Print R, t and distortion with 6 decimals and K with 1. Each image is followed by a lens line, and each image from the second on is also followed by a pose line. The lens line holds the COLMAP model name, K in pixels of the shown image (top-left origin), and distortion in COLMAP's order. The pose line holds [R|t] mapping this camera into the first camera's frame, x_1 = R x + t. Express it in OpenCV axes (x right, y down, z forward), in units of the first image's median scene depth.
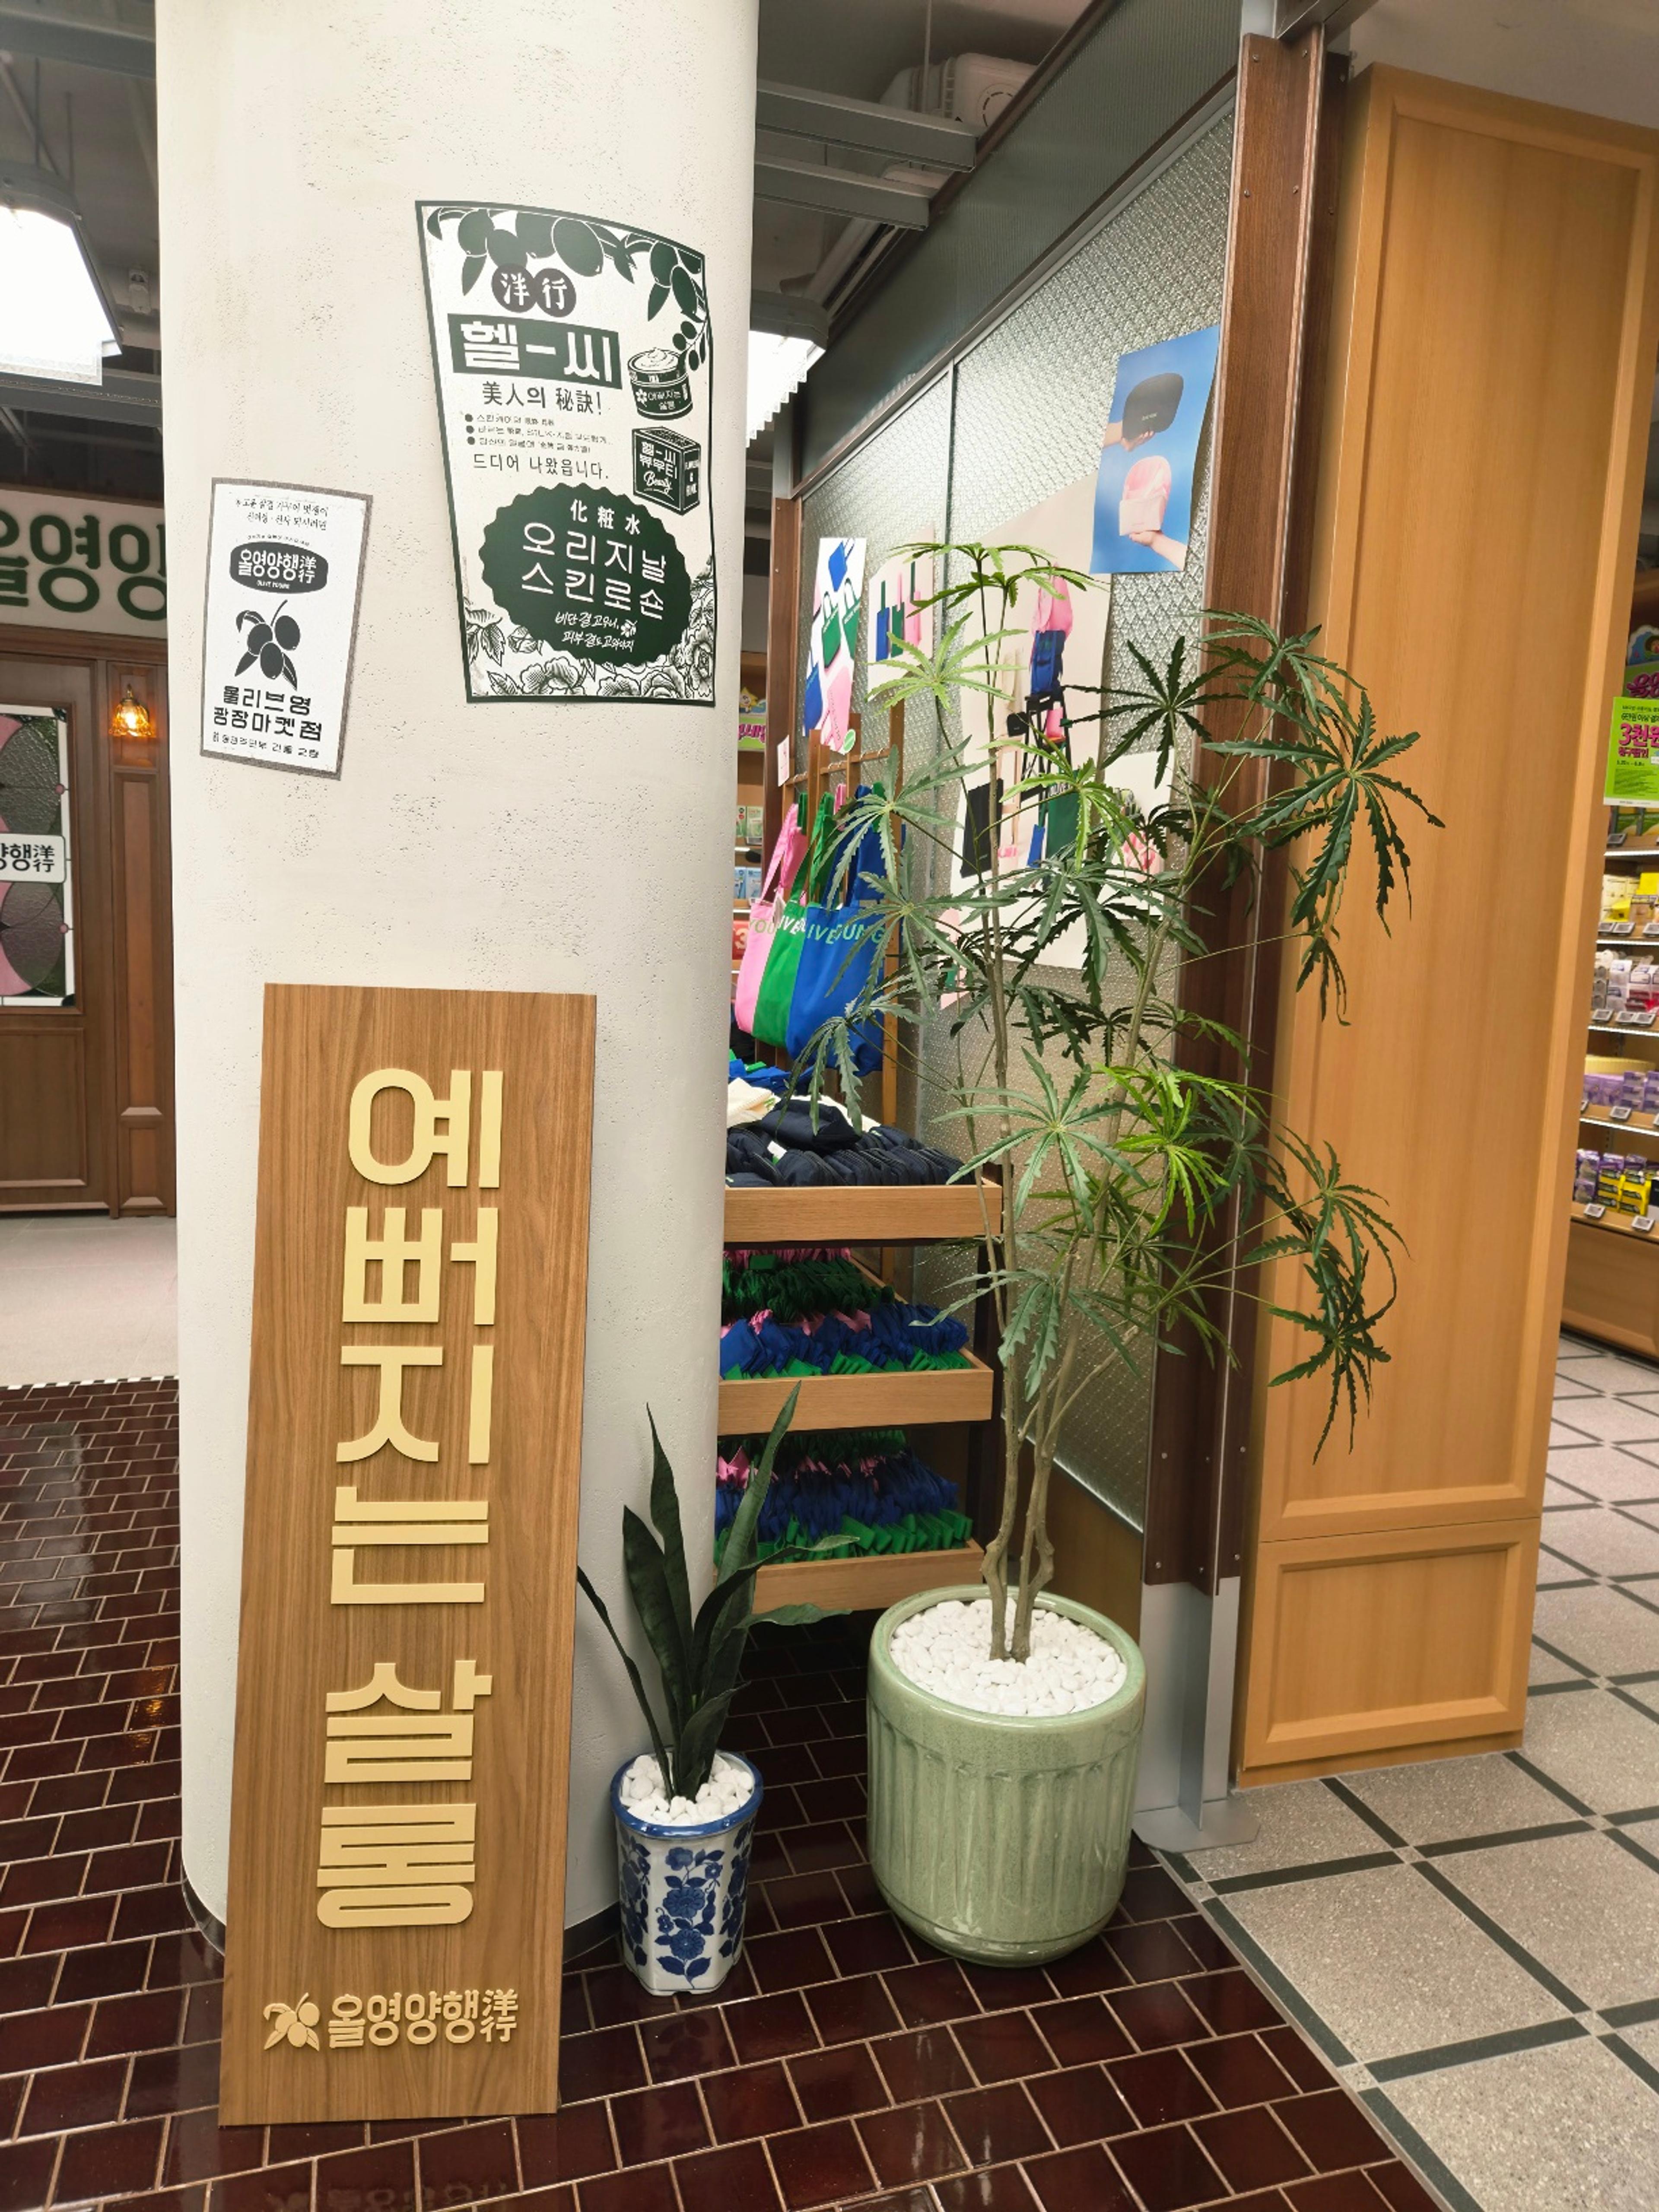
lens RADIAL K [[1495.2, 0, 831.8], [0, 1495.2, 1121.4], [0, 0, 1]] dist [0.065609, -0.047452]
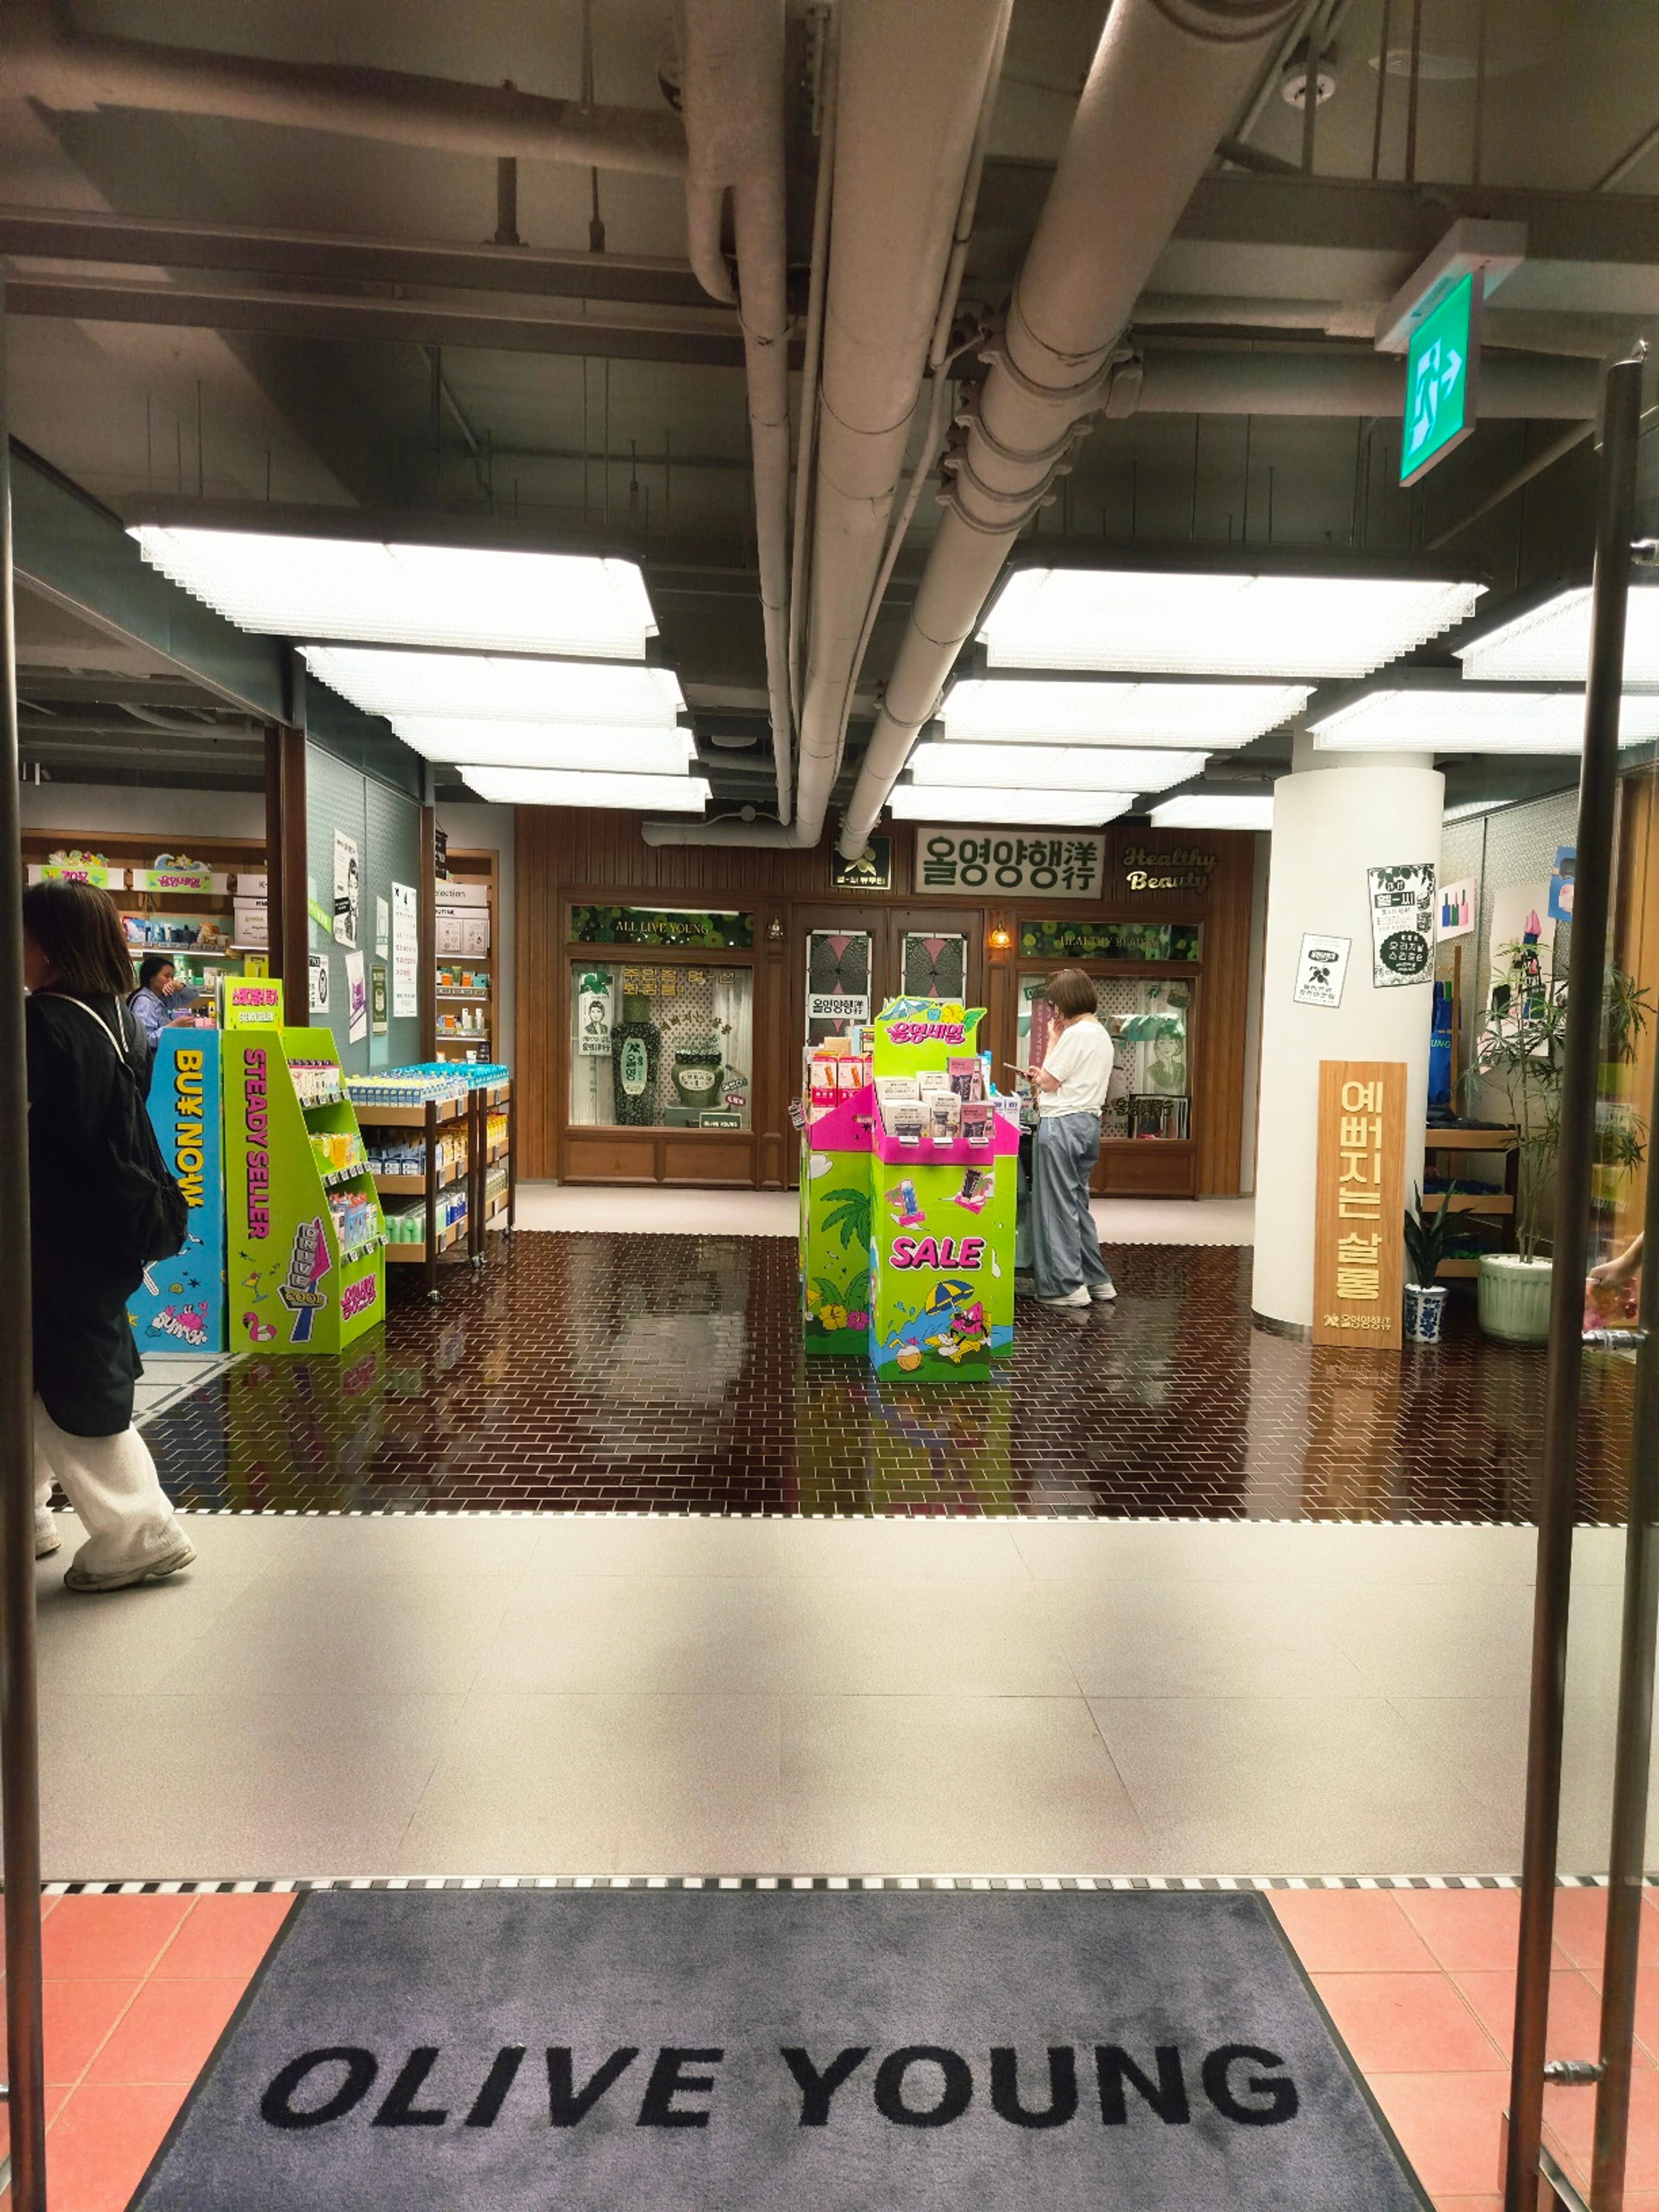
lens RADIAL K [[1495.2, 0, 831.8], [0, 1495.2, 1121.4], [0, 0, 1]] dist [0.065609, -0.047452]
pose [[0.966256, 0.005180, -0.257531, -0.574556], [-0.022953, 0.997552, -0.066054, 0.345189], [0.256559, 0.069736, 0.964010, -3.001584]]
